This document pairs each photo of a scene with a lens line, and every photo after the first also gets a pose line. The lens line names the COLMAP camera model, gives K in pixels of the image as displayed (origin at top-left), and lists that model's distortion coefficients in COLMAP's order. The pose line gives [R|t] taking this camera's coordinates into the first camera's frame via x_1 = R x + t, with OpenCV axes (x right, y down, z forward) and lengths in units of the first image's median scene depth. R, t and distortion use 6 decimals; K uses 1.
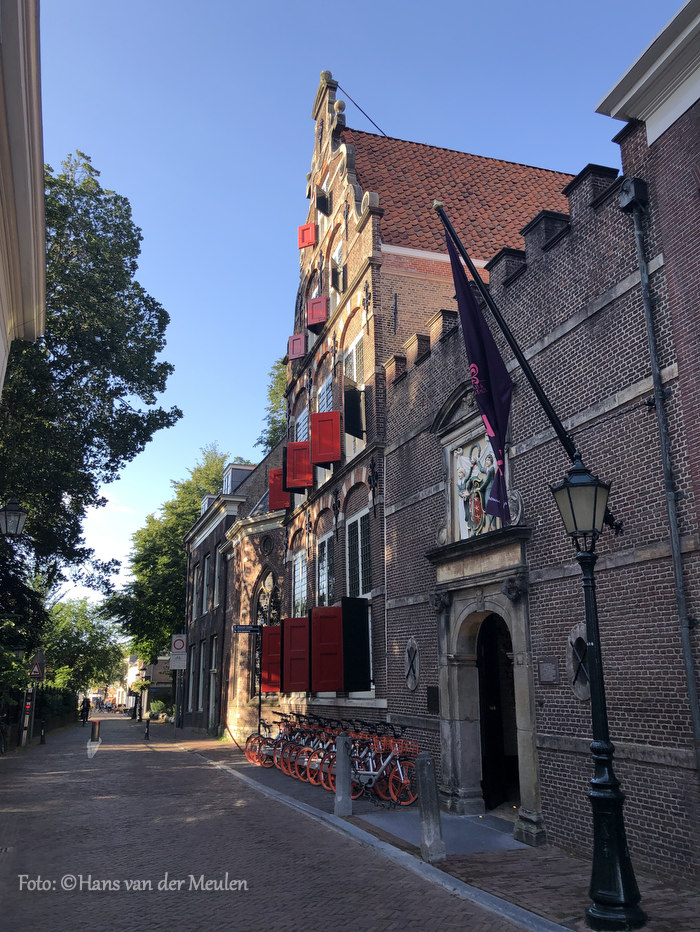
lens RADIAL K [[781.2, 0, 350.0], [0, 781.2, 466.0], [0, 0, 1]] dist [0.043740, -0.072992]
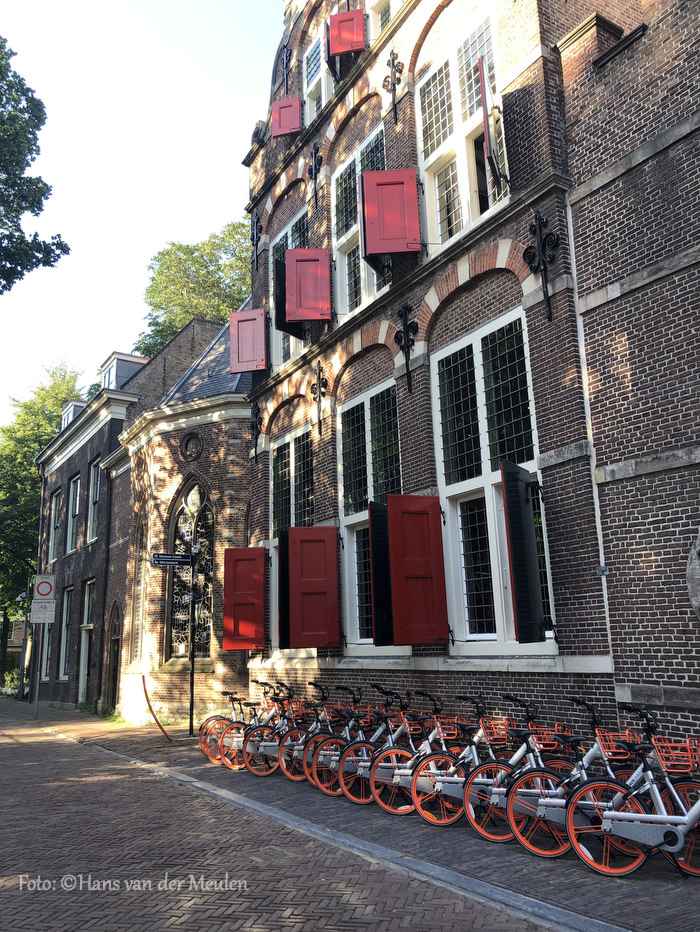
lens RADIAL K [[781.2, 0, 350.0], [0, 781.2, 466.0], [0, 0, 1]] dist [0.043740, -0.072992]
pose [[0.976506, 0.031382, 0.213195, -0.115821], [-0.041559, 0.998192, 0.043420, 0.081389], [-0.211446, -0.051260, 0.976044, 0.278980]]
